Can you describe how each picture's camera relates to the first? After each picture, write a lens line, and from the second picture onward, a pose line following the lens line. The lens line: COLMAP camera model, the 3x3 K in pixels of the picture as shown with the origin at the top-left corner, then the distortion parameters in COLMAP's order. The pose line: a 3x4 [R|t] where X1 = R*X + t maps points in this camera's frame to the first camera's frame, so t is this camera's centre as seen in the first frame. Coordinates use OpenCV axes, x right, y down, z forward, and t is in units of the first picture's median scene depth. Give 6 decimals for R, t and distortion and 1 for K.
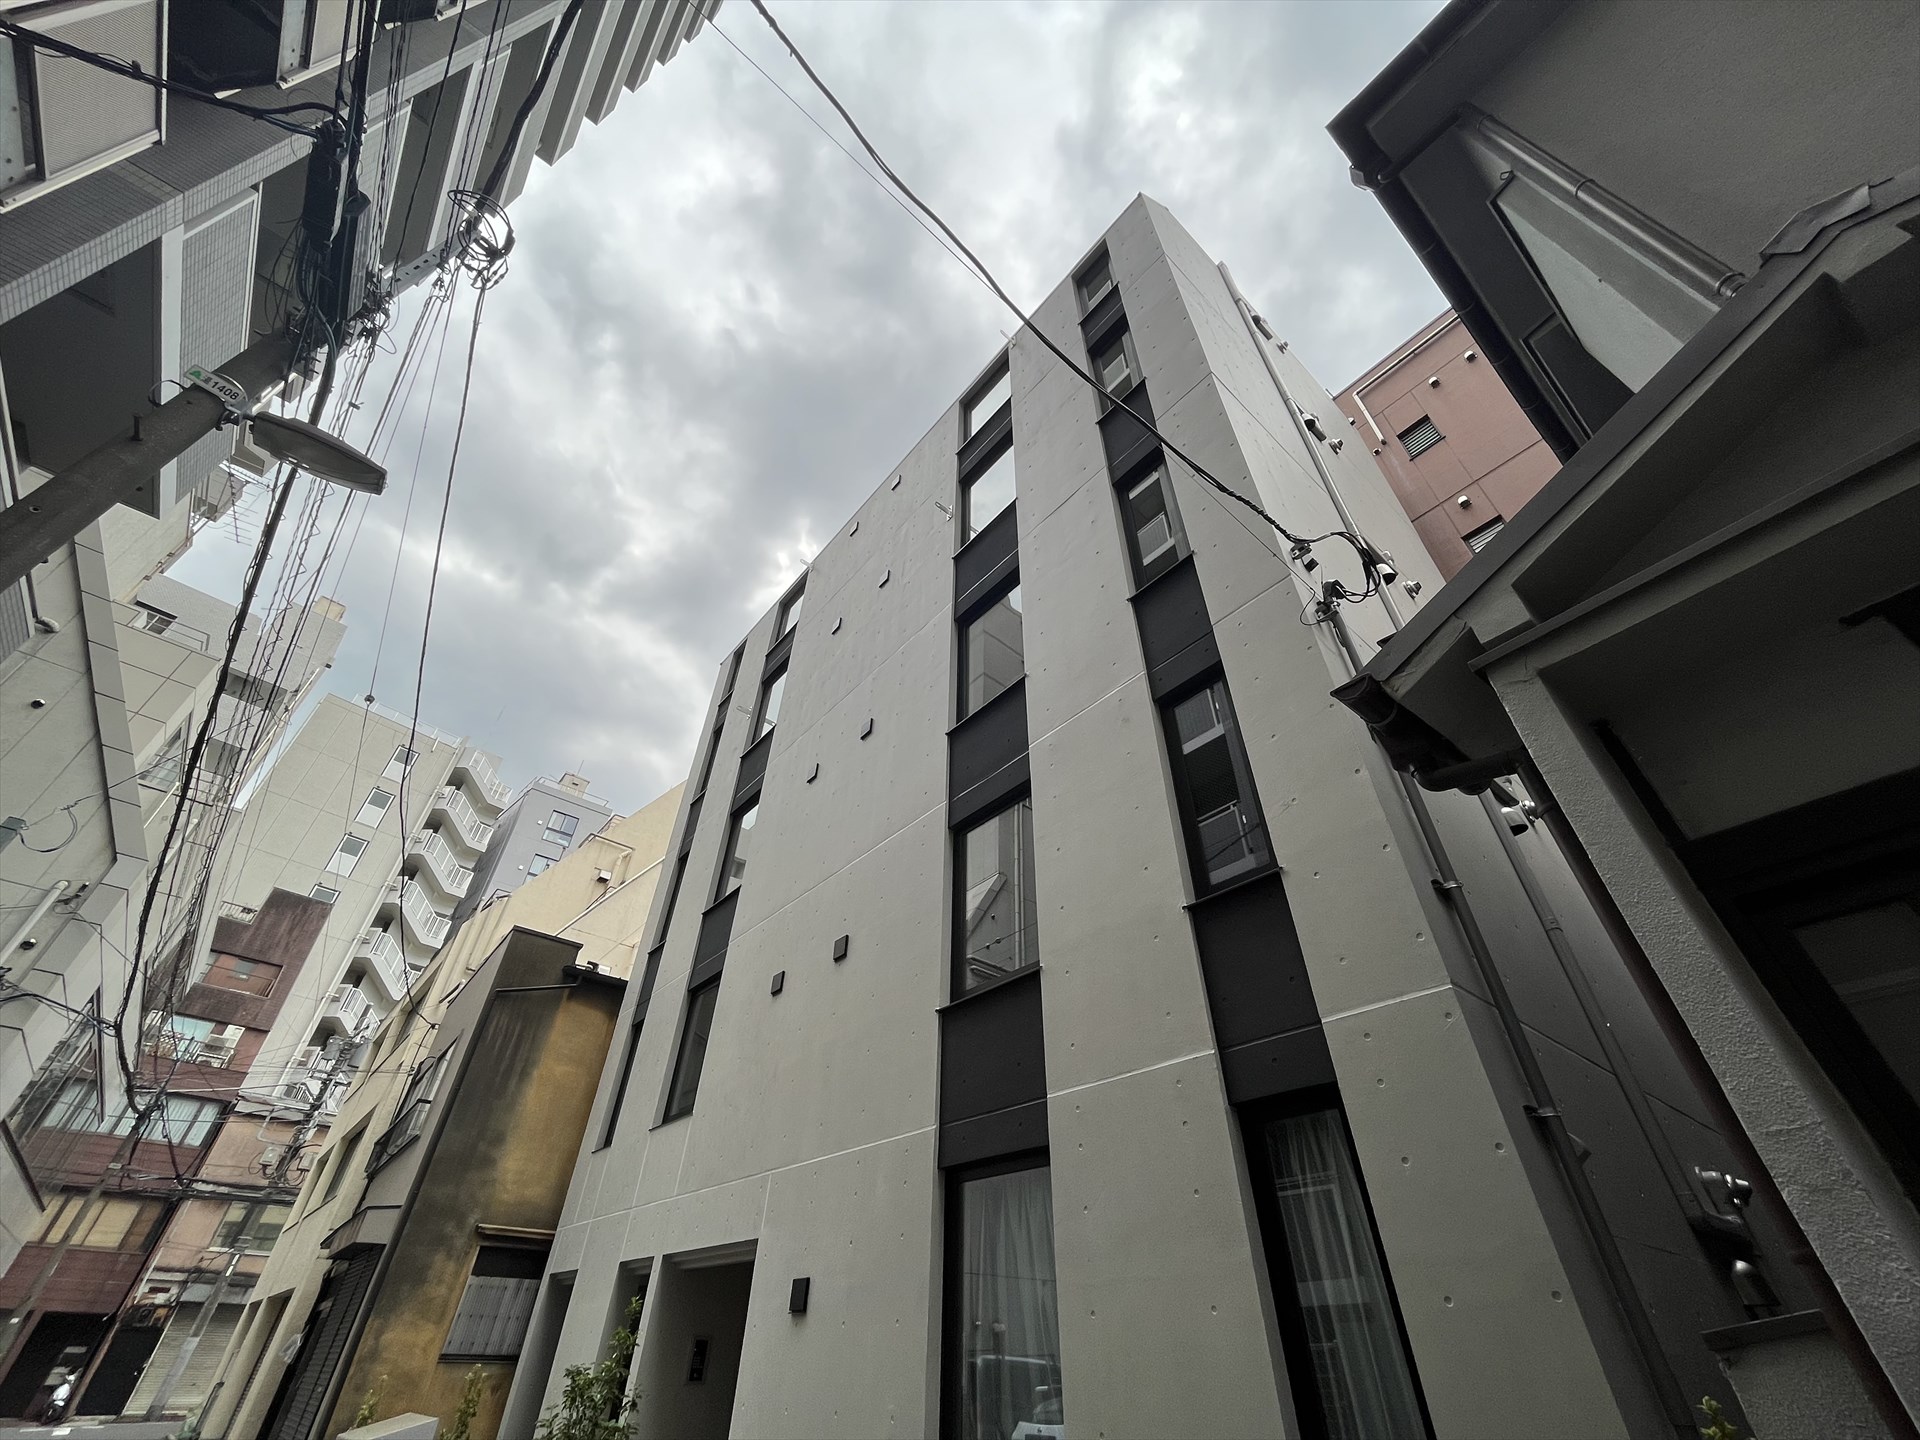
lens RADIAL K [[780.5, 0, 960.7], [0, 780.5, 717.4], [0, 0, 1]] dist [-0.002662, 0.000123]
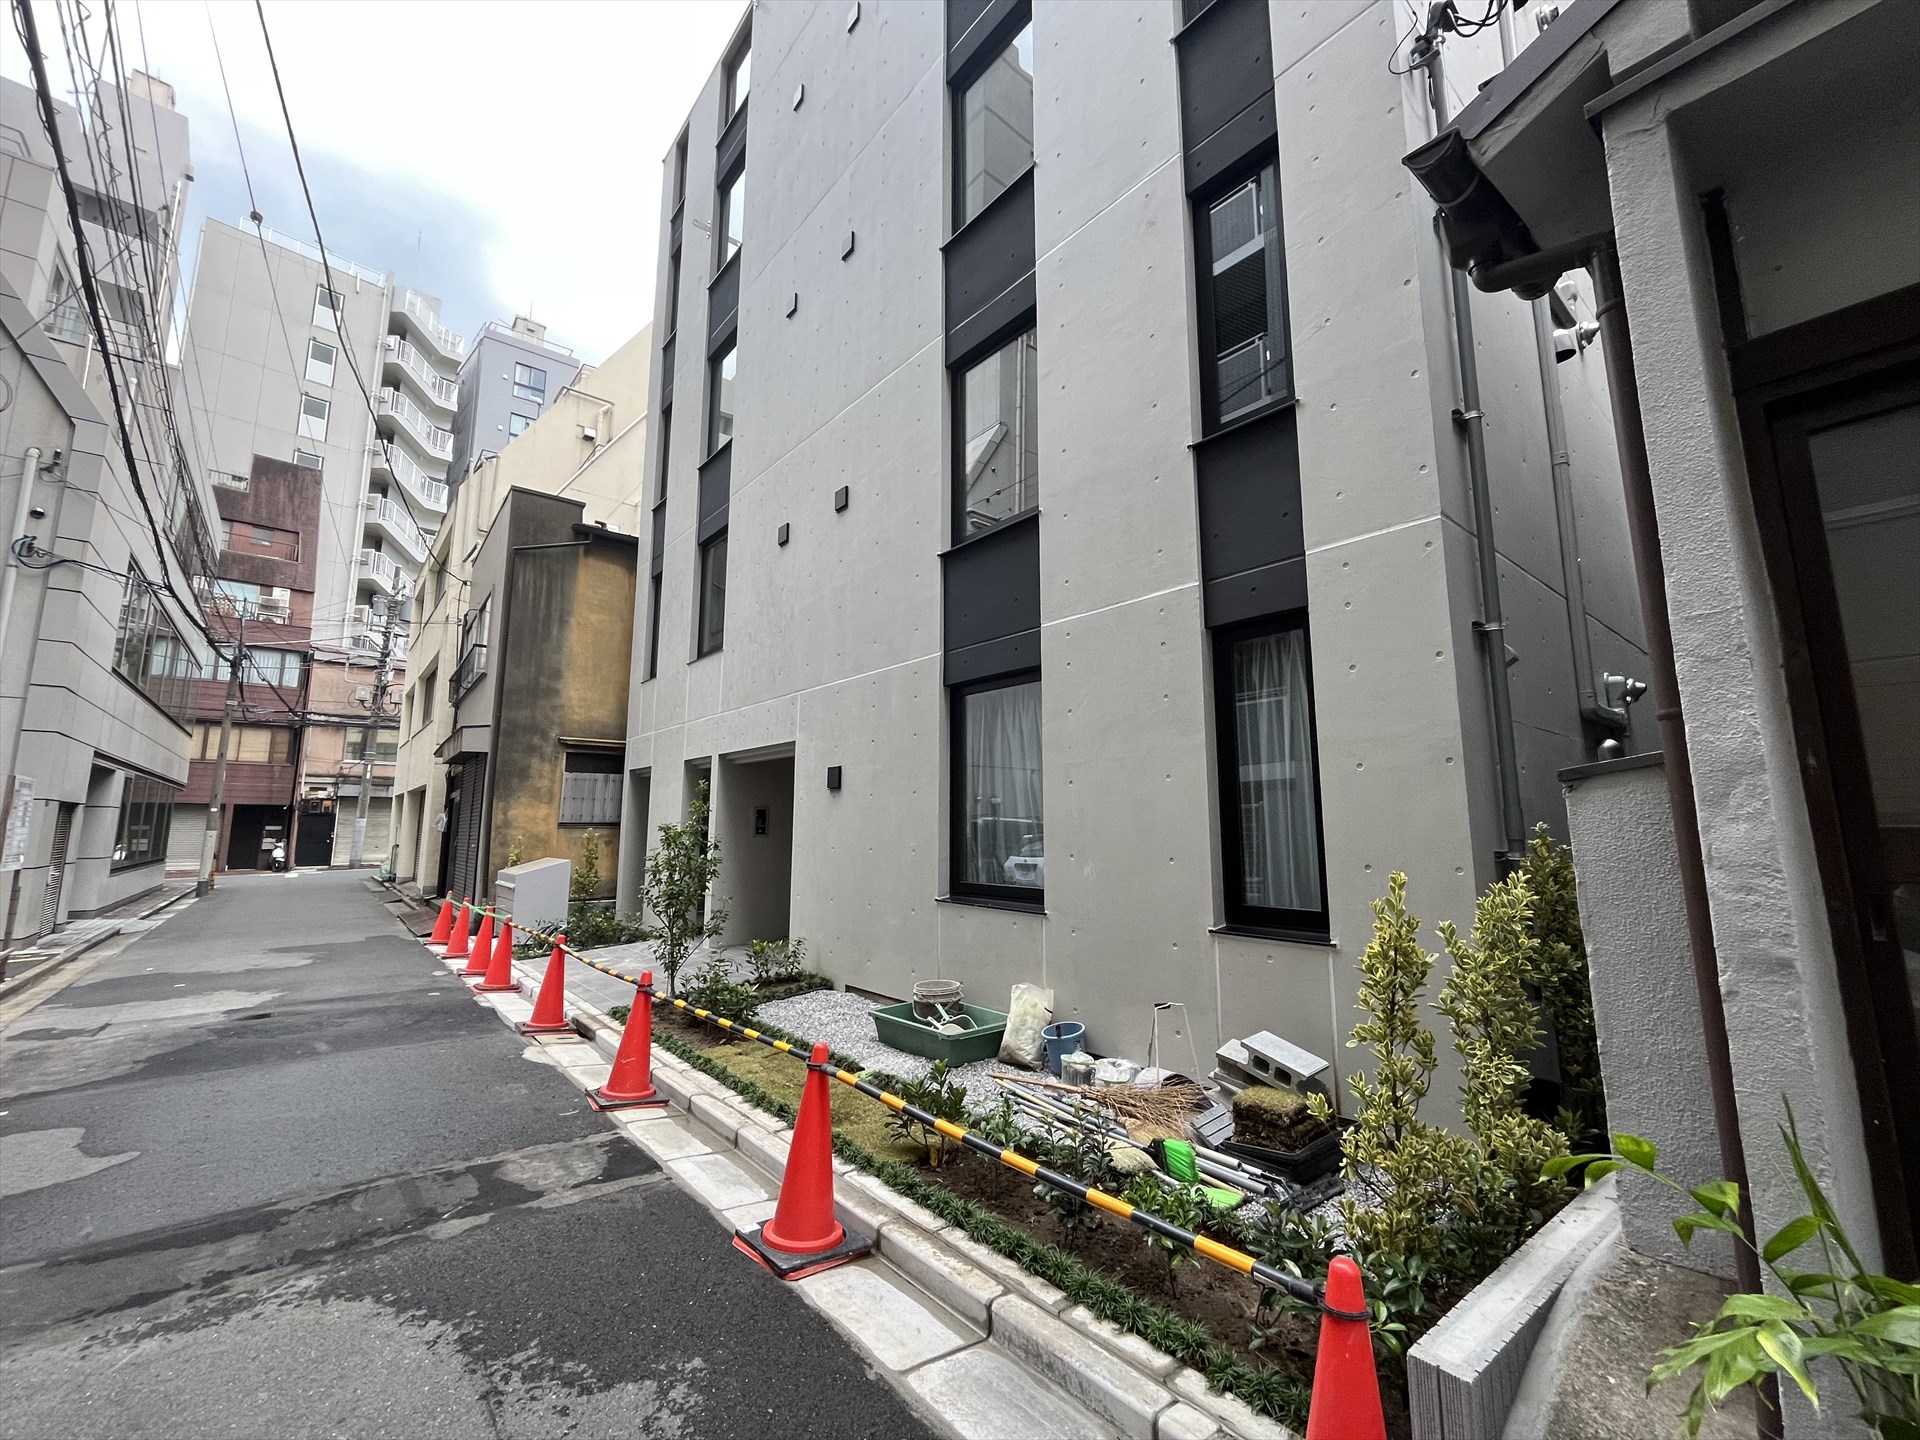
lens RADIAL K [[780.5, 0, 961.0], [0, 780.5, 714.6], [0, 0, 1]] dist [-0.002662, 0.000123]
pose [[0.999893, -0.013977, -0.004378, 0.000492], [0.014209, 0.853134, 0.521498, 0.009451], [-0.003554, -0.521504, 0.853241, -0.002720]]
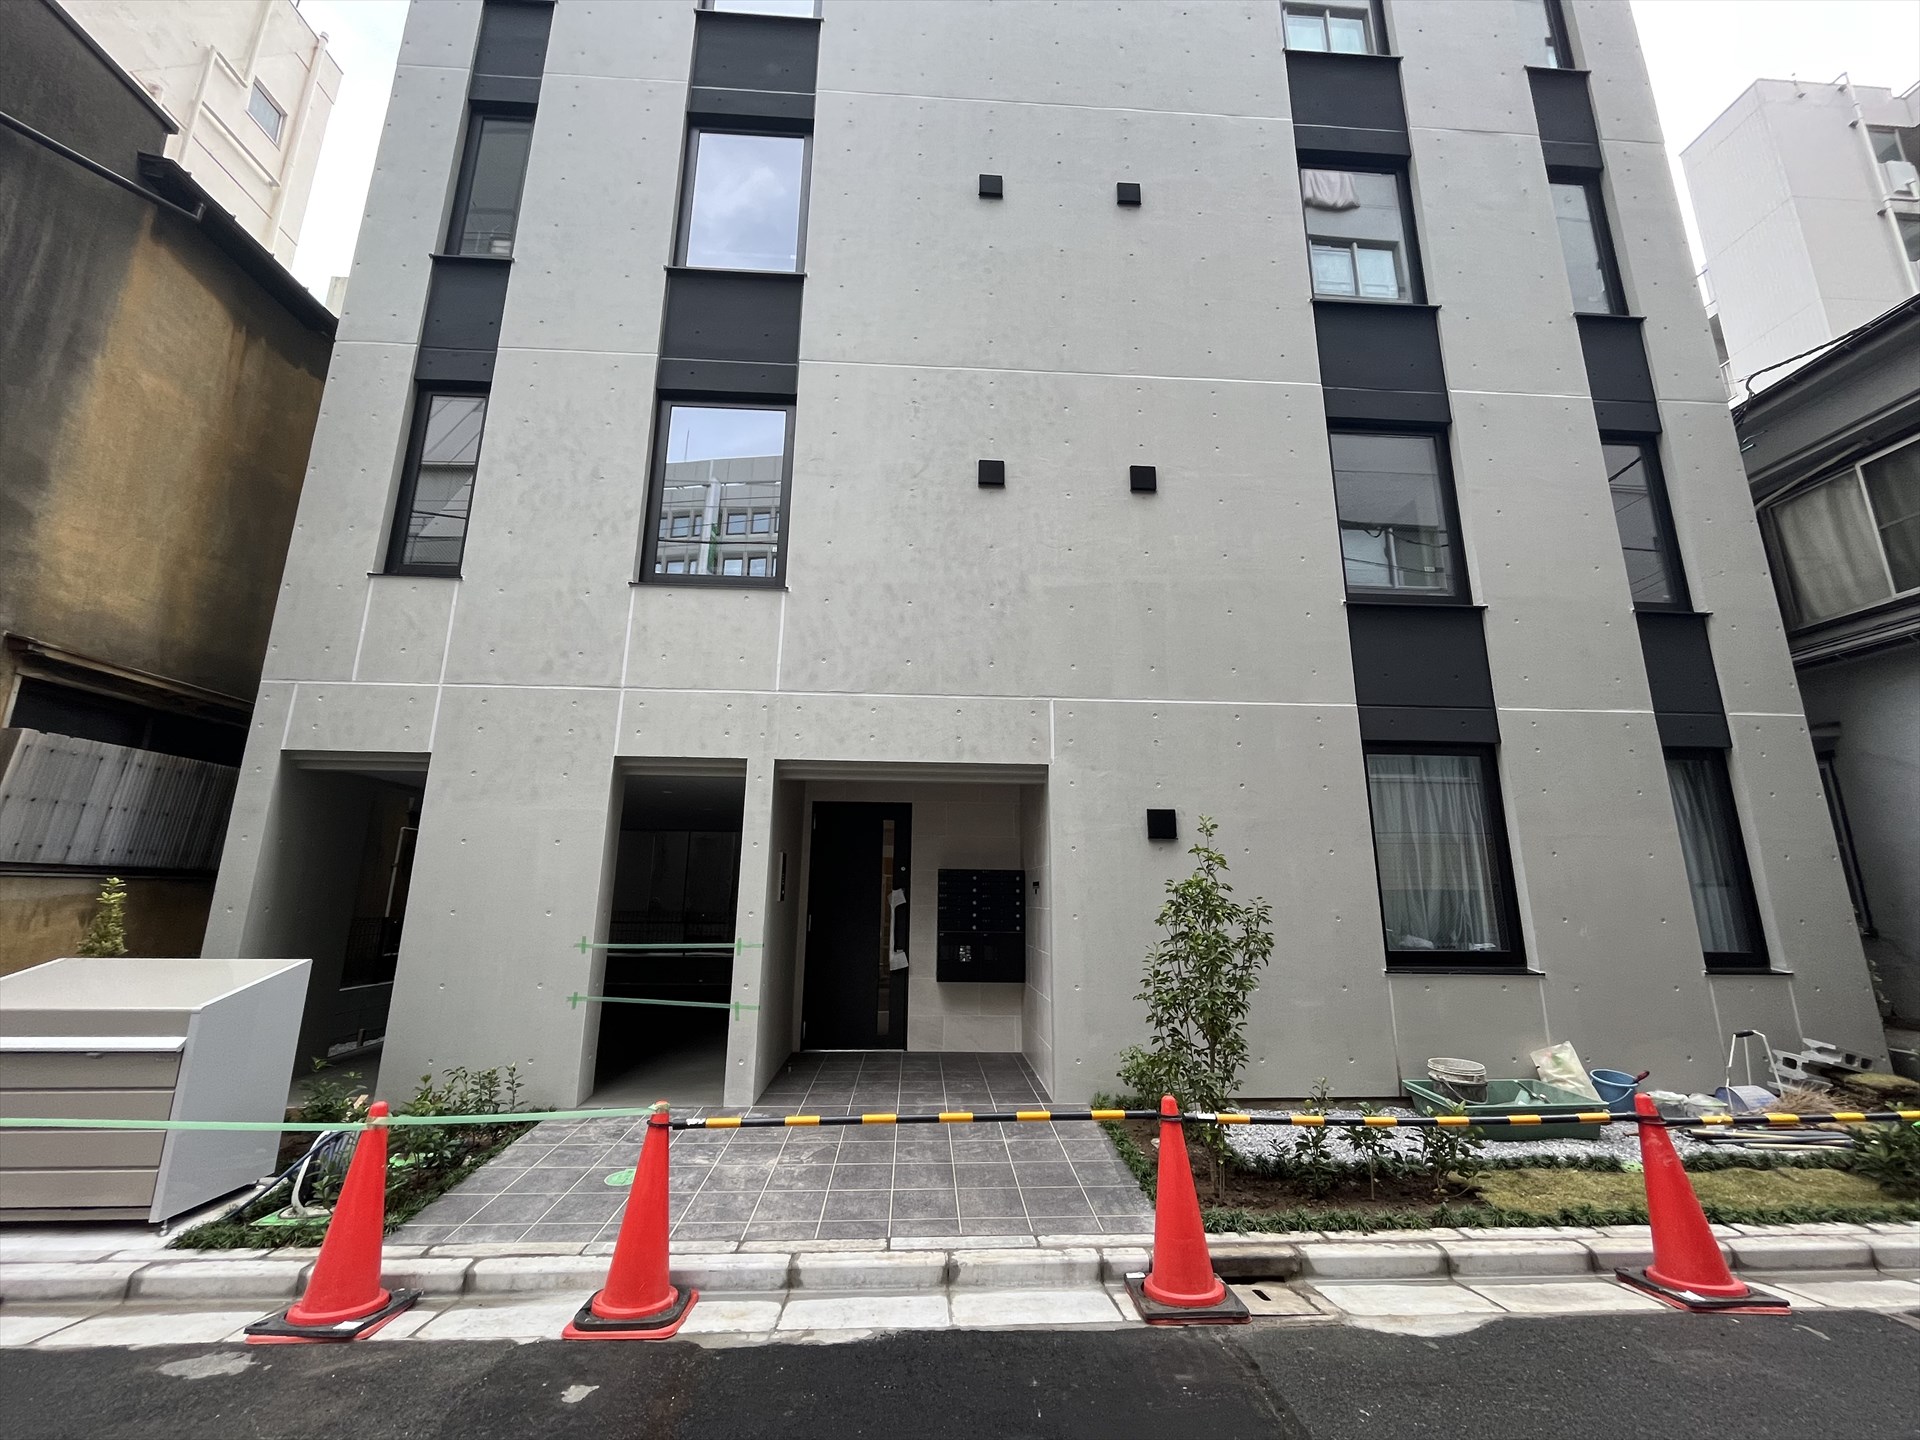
lens RADIAL K [[780.5, 0, 960.5], [0, 780.5, 712.2], [0, 0, 1]] dist [-0.002662, 0.000123]
pose [[0.603961, 0.171367, 0.778373, -0.763857], [-0.511143, 0.832608, 0.213302, 0.374867], [-0.611526, -0.526686, 0.590455, 0.449319]]
